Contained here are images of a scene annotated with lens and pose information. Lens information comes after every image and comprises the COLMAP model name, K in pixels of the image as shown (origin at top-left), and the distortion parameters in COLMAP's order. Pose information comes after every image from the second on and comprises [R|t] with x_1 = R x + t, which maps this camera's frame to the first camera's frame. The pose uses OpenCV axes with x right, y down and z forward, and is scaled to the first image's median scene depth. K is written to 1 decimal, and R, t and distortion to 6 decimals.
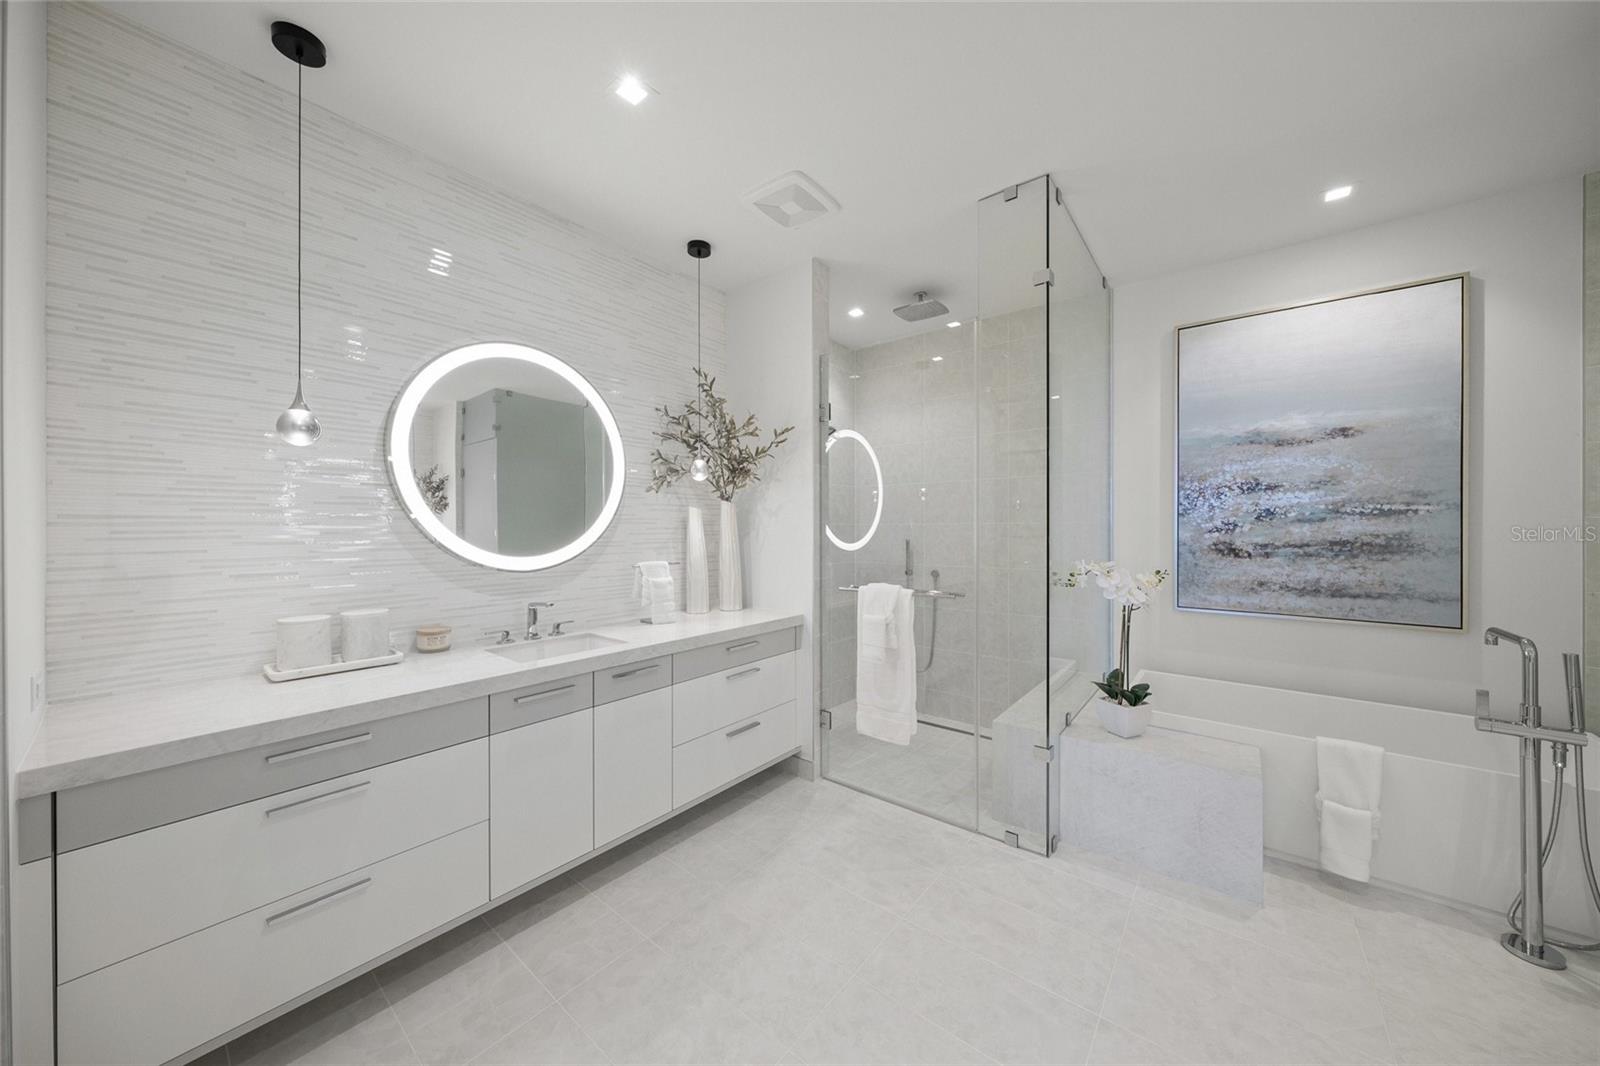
lens RADIAL K [[547.4, 0, 793.4], [0, 547.4, 527.9], [0, 0, 1]] dist [-0.001092, 0.000032]
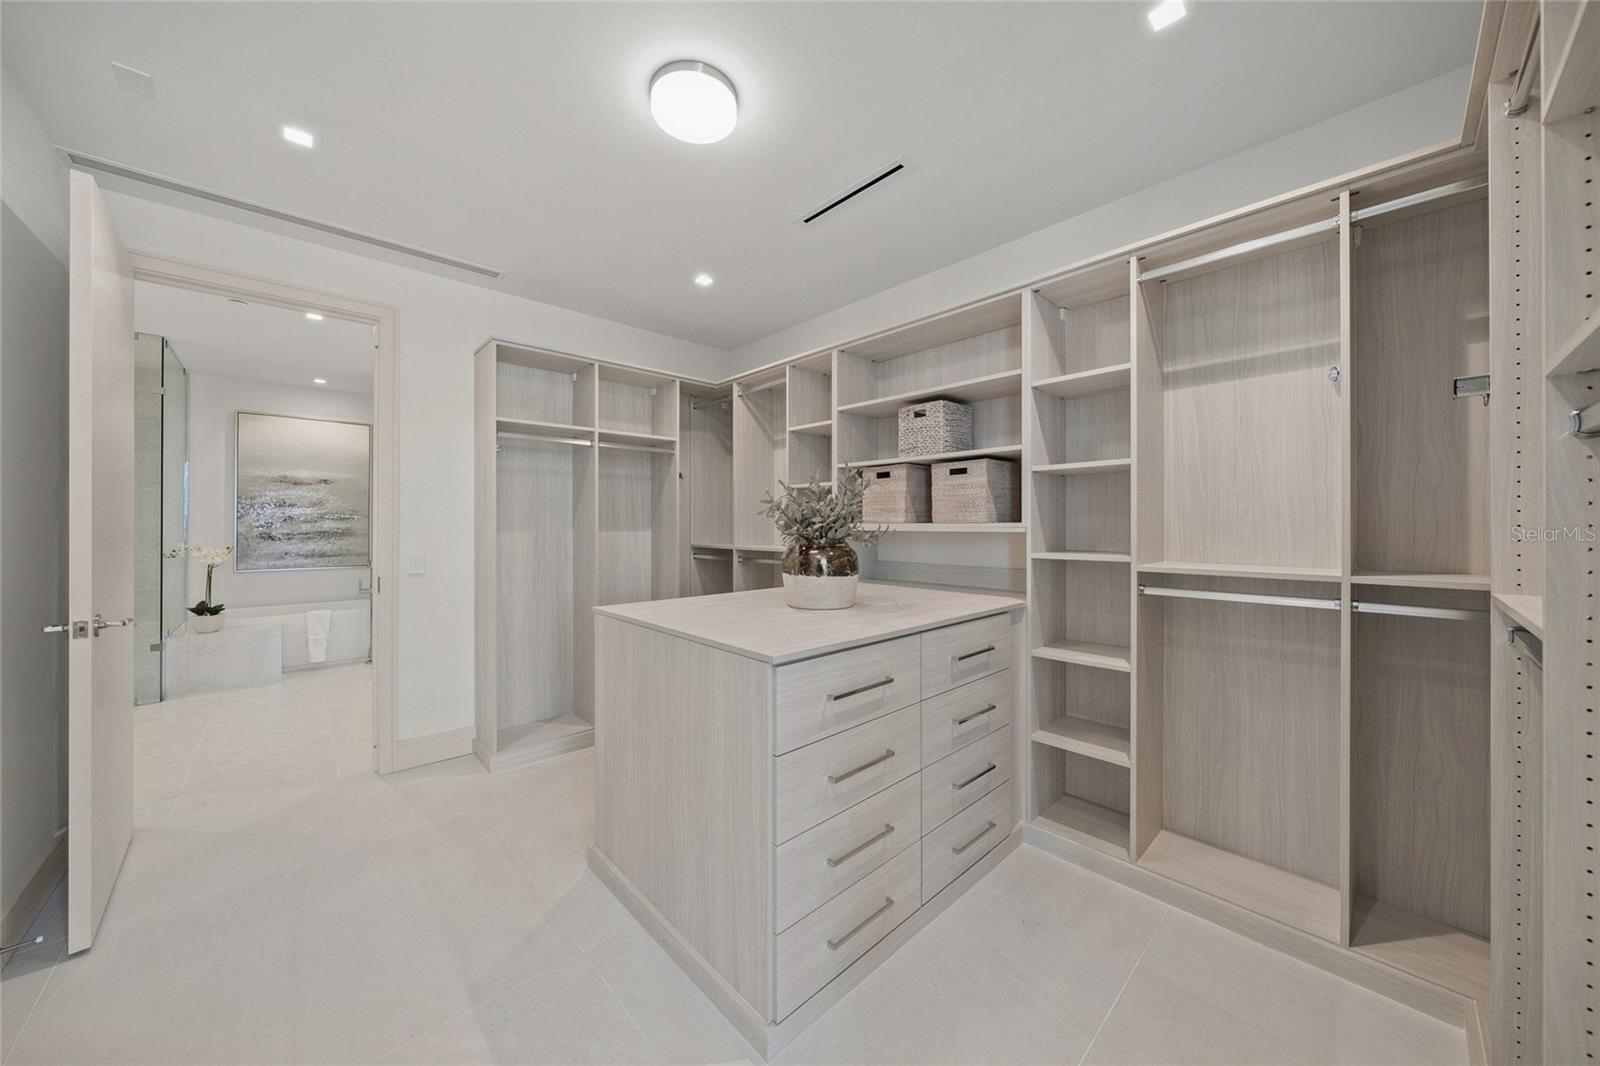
lens RADIAL K [[547.4, 0, 792.9], [0, 547.4, 525.7], [0, 0, 1]] dist [-0.001092, 0.000032]
pose [[0.144442, 0.000711, 0.989513, -0.863304], [0.000830, 0.999999, -0.000840, 0.004812], [-0.989513, 0.000943, 0.144442, -1.133583]]
